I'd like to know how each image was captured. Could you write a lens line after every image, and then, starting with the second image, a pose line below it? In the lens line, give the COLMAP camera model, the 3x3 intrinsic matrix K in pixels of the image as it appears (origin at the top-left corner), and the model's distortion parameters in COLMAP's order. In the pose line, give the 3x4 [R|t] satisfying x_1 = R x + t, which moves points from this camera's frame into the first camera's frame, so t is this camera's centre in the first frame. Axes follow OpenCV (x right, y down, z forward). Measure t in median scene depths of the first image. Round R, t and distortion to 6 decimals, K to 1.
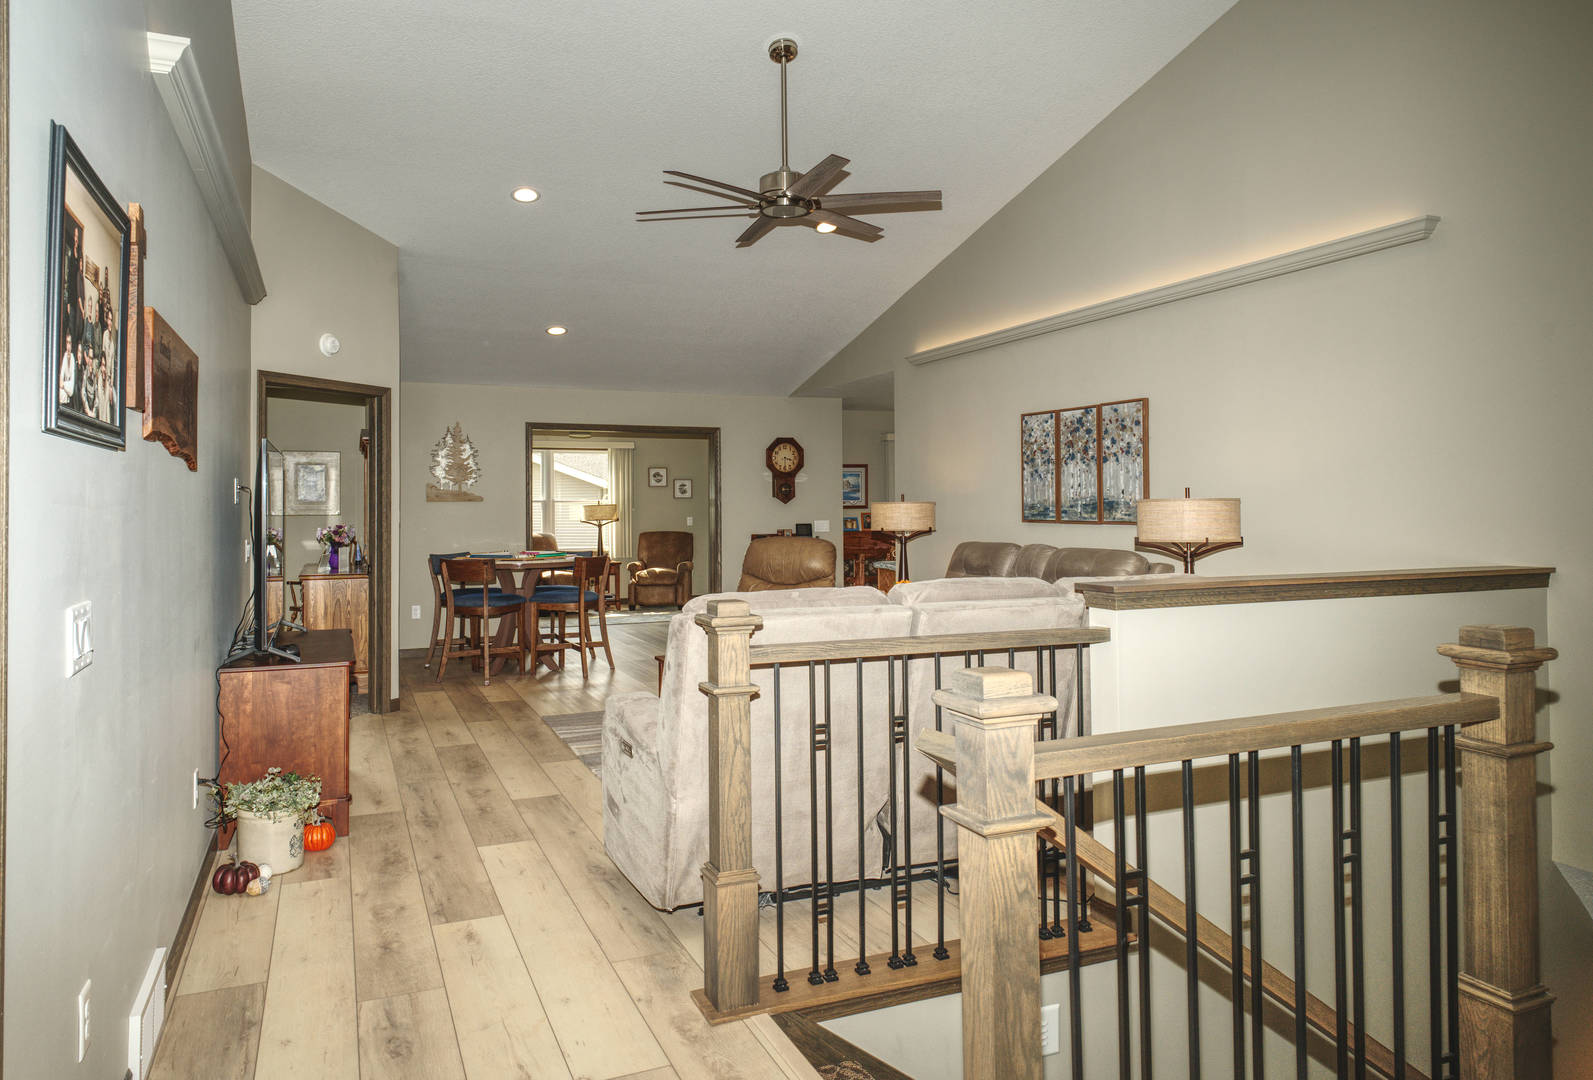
lens RADIAL K [[1071.2, 0, 762.3], [0, 1071.2, 494.3], [0, 0, 1]] dist [0.000311, -0.000066]
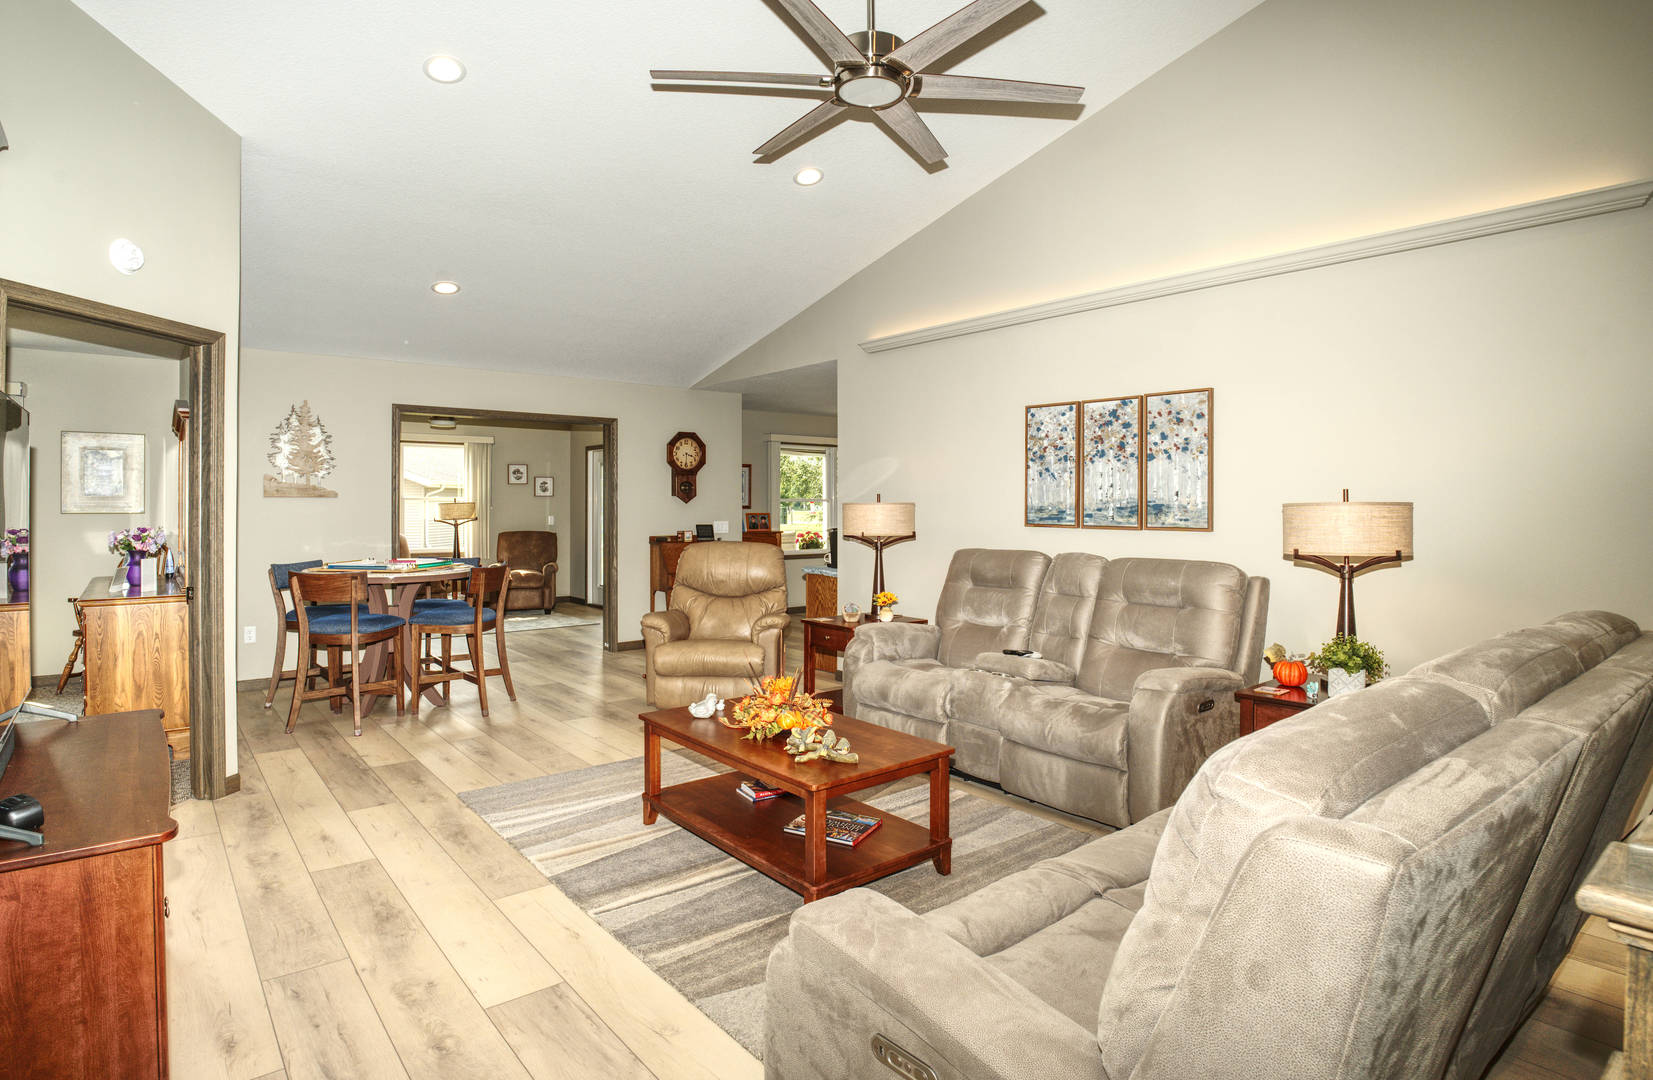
lens RADIAL K [[879.5, 0, 826.7], [0, 879.5, 508.4], [0, 0, 1]] dist [-0.093986, 0.035150]
pose [[0.953581, 0.006588, 0.301064, -0.132917], [-0.010860, 0.999863, 0.012521, 0.003378], [-0.300940, -0.015209, 0.953522, 0.344545]]
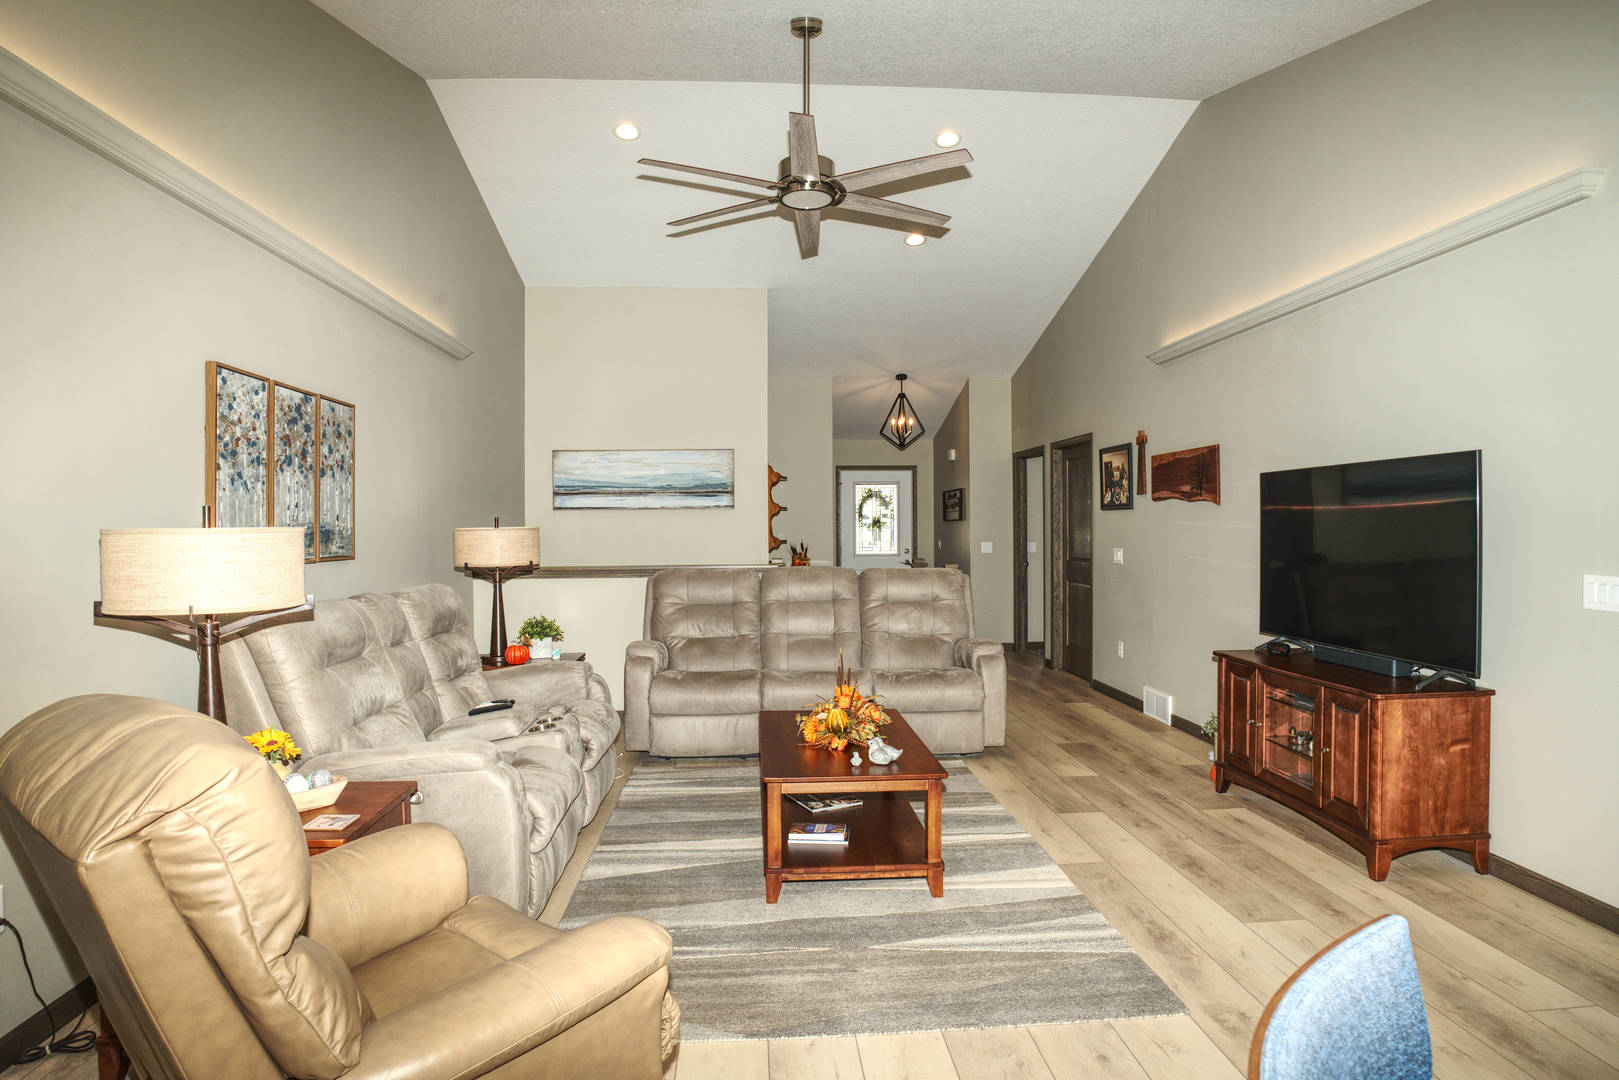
lens RADIAL K [[922.9, 0, 809.5], [0, 922.9, 540.0], [0, 0, 1]] dist [-0.001630, 0.000086]
pose [[-0.950893, 0.007299, 0.309433, -0.164632], [0.008373, 0.999963, 0.002145, 0.012851], [-0.309406, 0.004630, -0.950919, 1.305171]]
